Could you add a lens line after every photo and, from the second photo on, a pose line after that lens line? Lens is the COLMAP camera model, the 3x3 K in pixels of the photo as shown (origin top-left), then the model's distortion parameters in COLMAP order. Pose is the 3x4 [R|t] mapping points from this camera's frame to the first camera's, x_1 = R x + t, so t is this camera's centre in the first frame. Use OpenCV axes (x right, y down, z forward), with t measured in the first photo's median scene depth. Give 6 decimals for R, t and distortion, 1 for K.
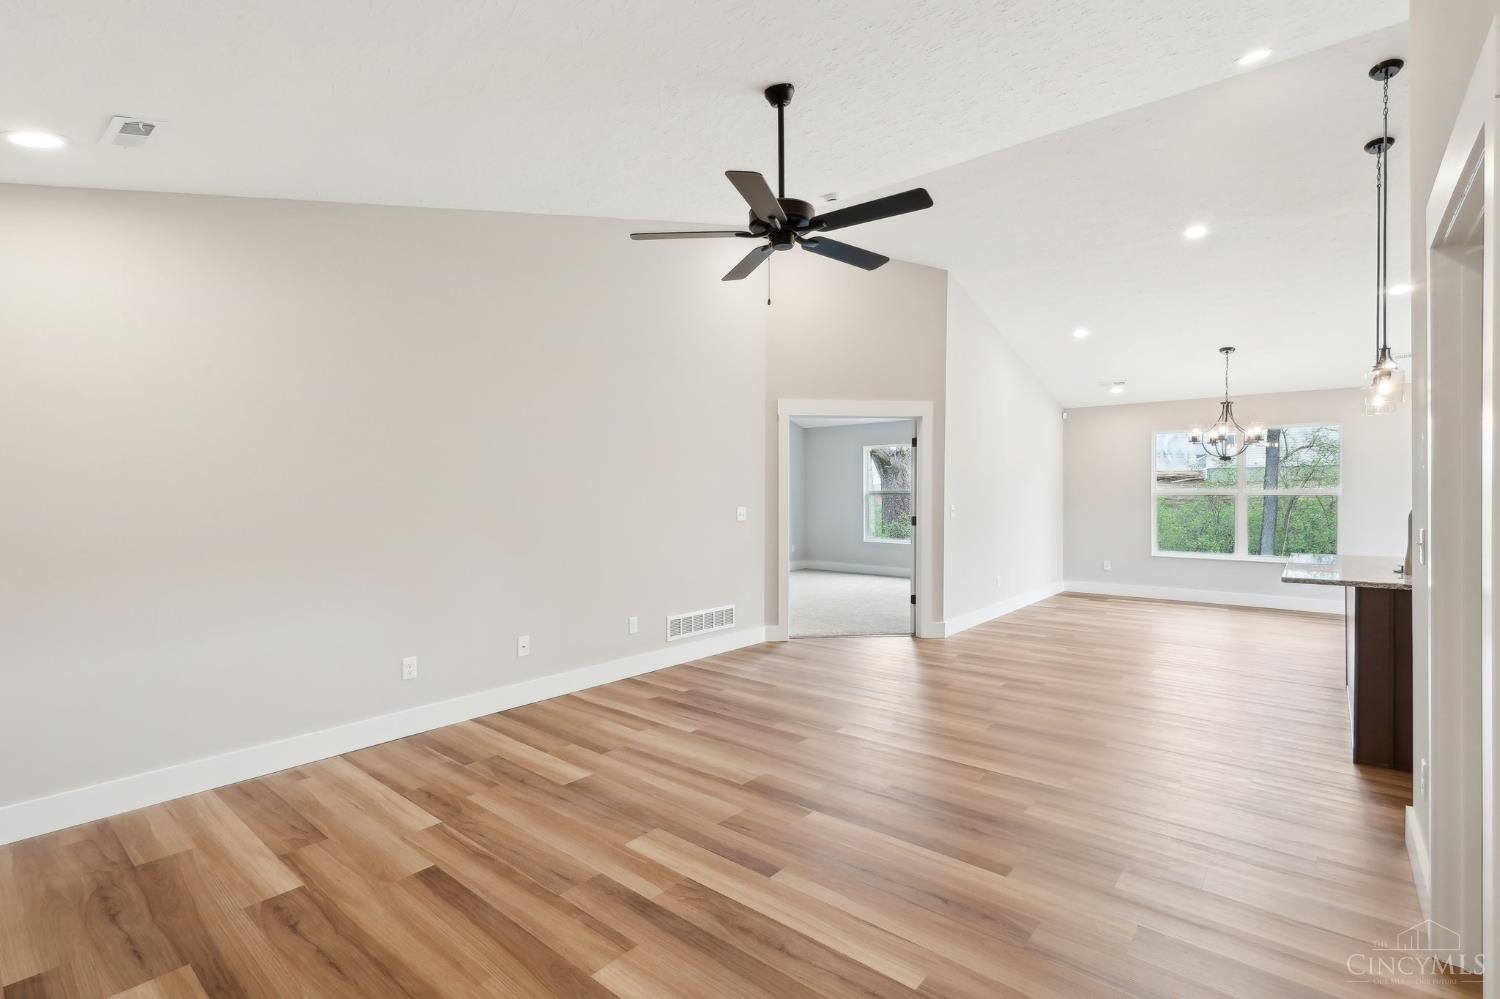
lens RADIAL K [[691.5, 0, 750.0], [0, 691.5, 499.5], [0, 0, 1]] dist [0.001093, 0.000023]
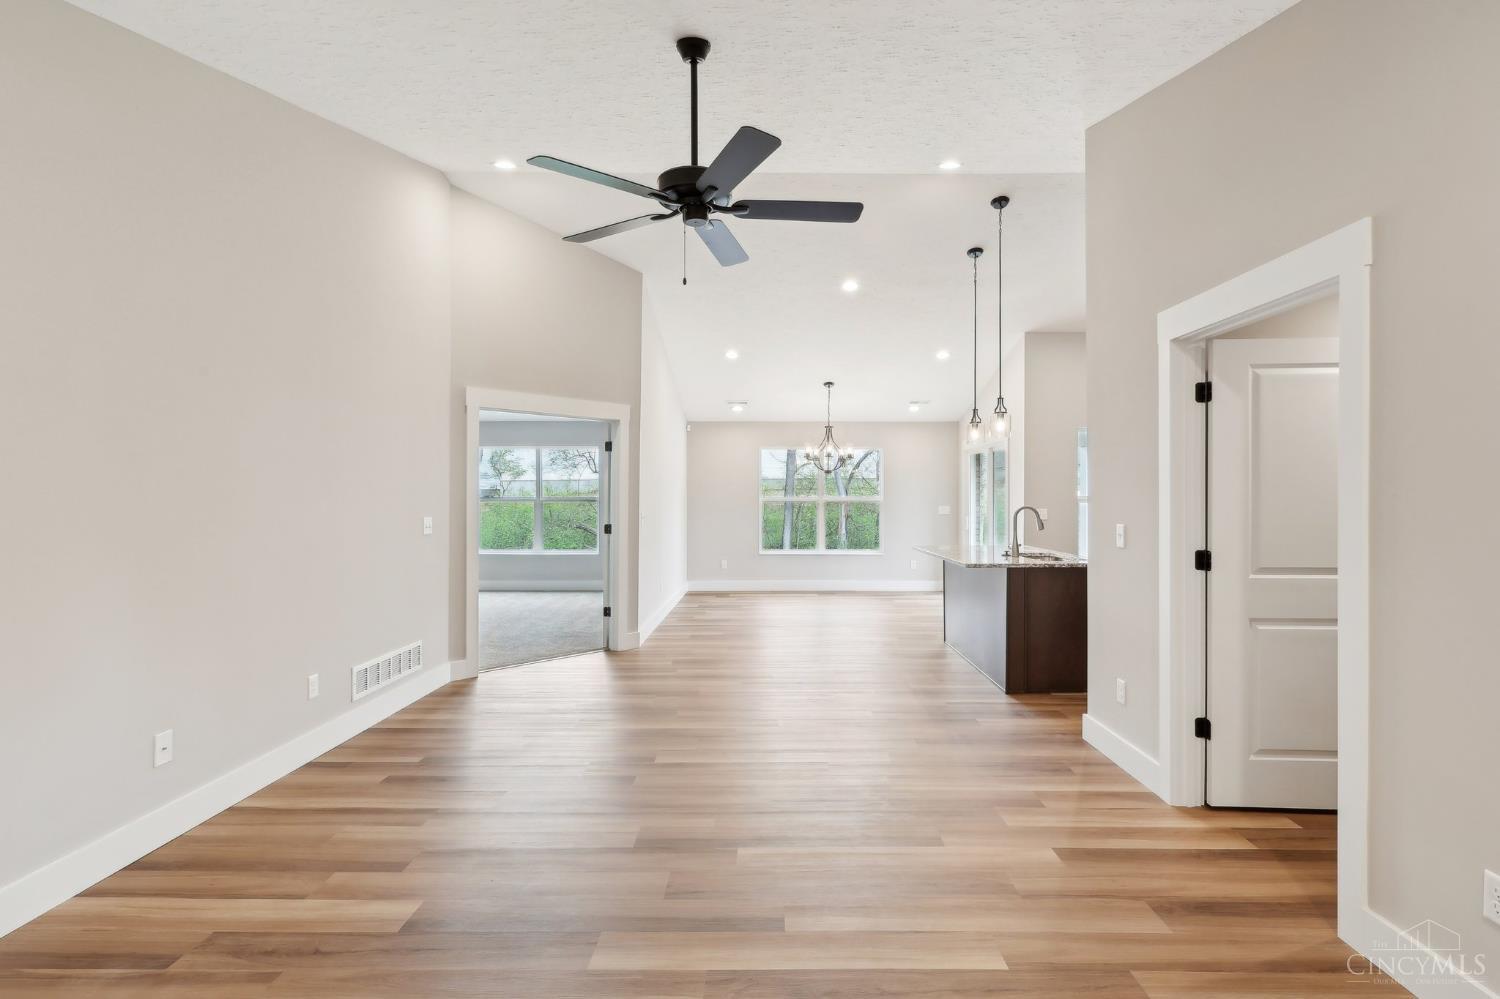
lens RADIAL K [[700.2, 0, 767.9], [0, 700.2, 502.7], [0, 0, 1]] dist [0.000154, 0.000158]
pose [[0.767809, -0.001462, 0.640678, -0.215836], [0.004433, 0.999986, -0.003030, -0.001251], [-0.640664, 0.005167, 0.767804, 0.120895]]
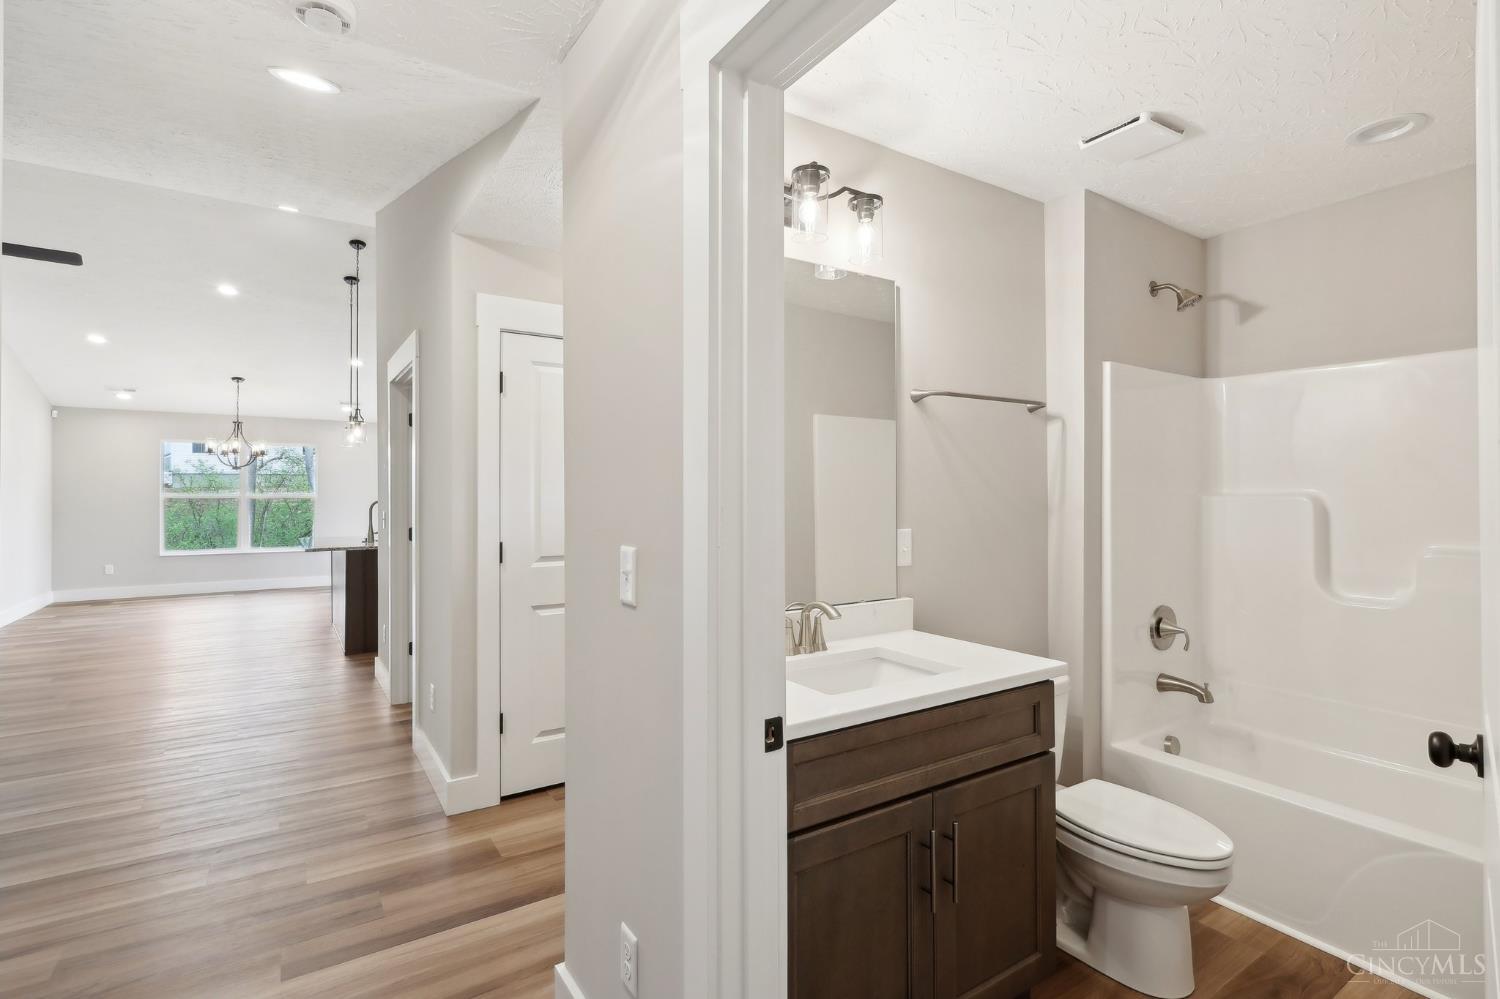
lens RADIAL K [[698.1, 0, 737.3], [0, 698.1, 490.3], [0, 0, 1]] dist [-0.000560, -0.000390]
pose [[0.288711, 0.009331, 0.957371, -0.257047], [0.011072, 0.999853, -0.013084, 0.006842], [-0.957352, 0.014378, 0.288565, -0.217579]]
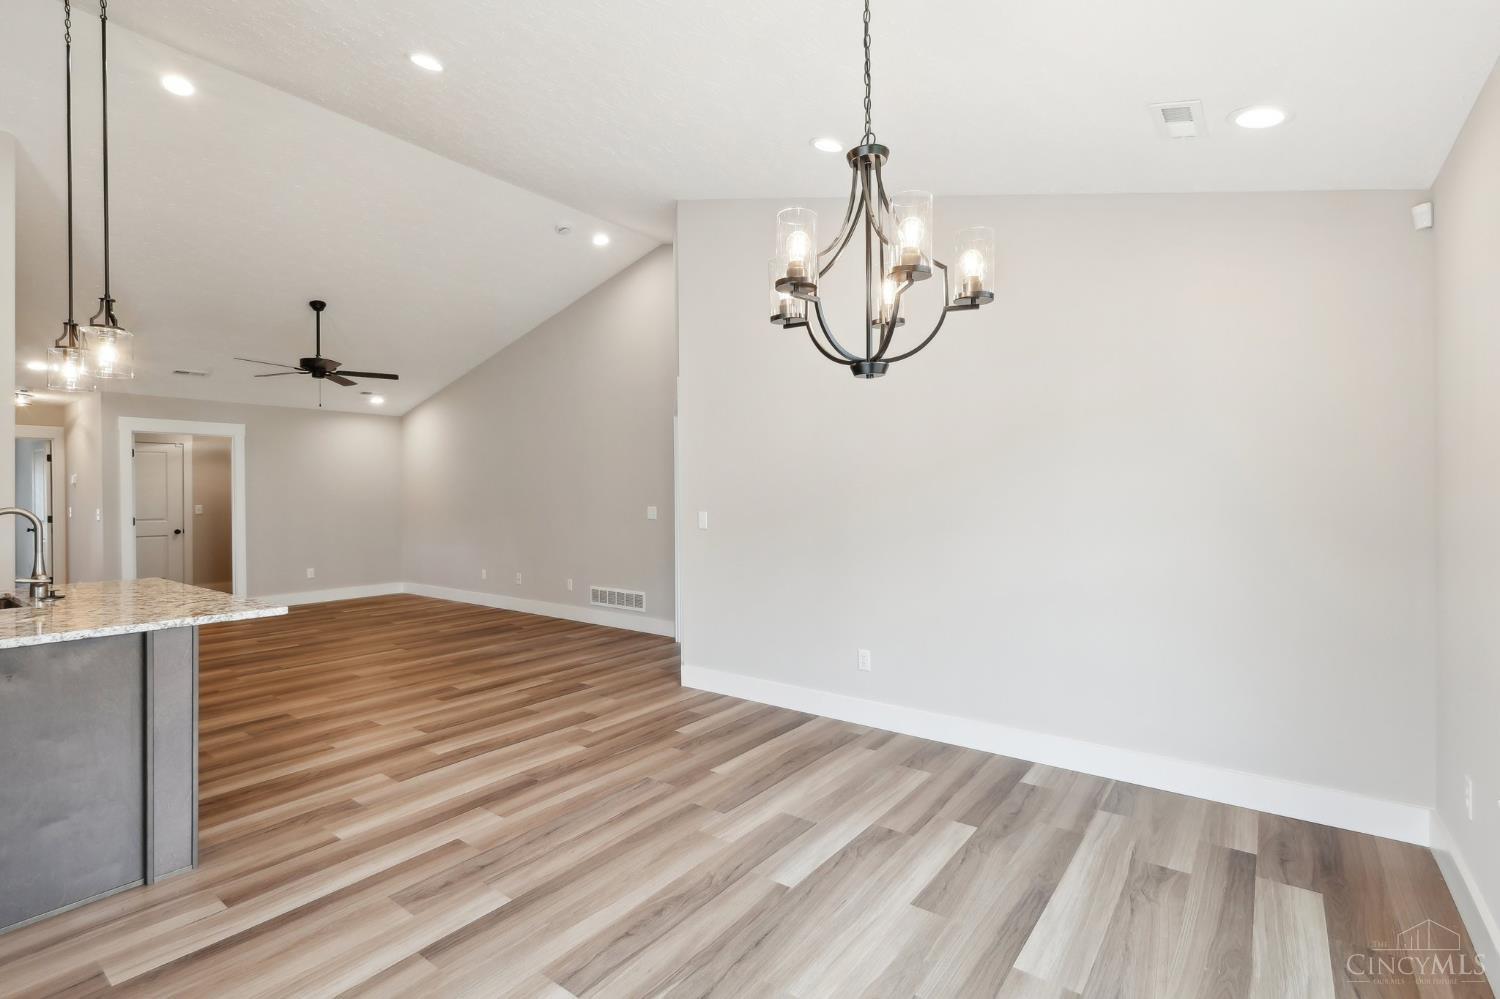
lens RADIAL K [[691.5, 0, 750.0], [0, 691.5, 499.5], [0, 0, 1]] dist [0.001093, 0.000023]
pose [[0.057183, 0.009005, -0.998323, 1.038928], [-0.008412, 0.999928, 0.008538, -0.010728], [0.998328, 0.007910, 0.057254, 1.031069]]
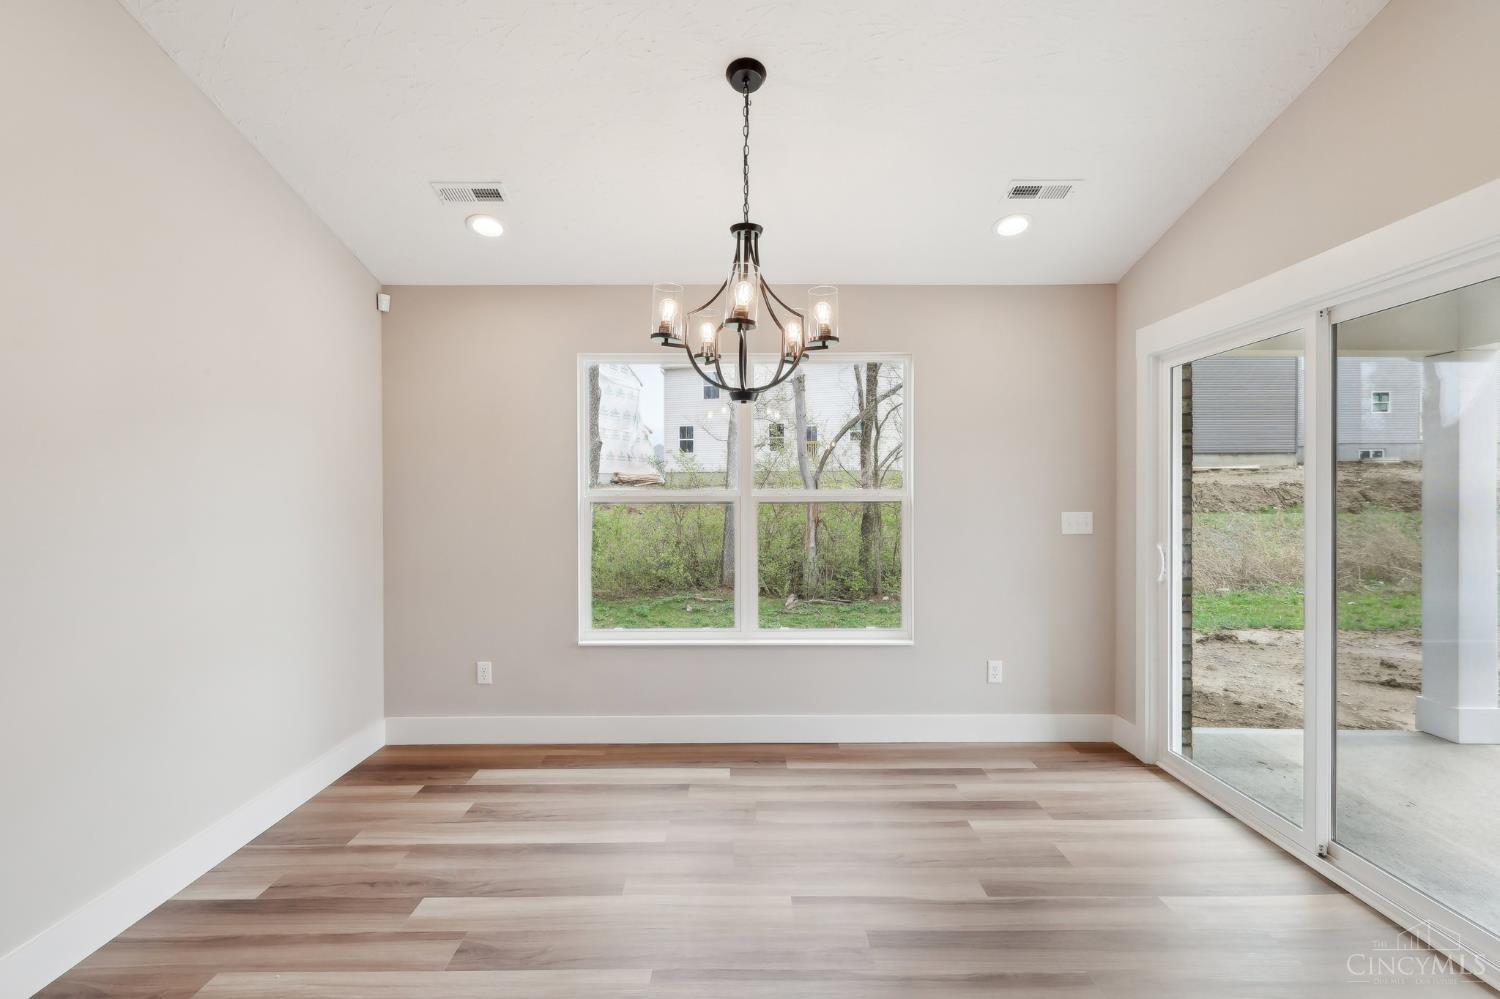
lens RADIAL K [[691.5, 0, 750.0], [0, 691.5, 499.5], [0, 0, 1]] dist [0.001093, 0.000023]
pose [[0.758742, -0.002093, 0.651388, 0.516948], [0.006138, 0.999973, -0.003936, -0.007408], [-0.651362, 0.006984, 0.758735, 0.817159]]
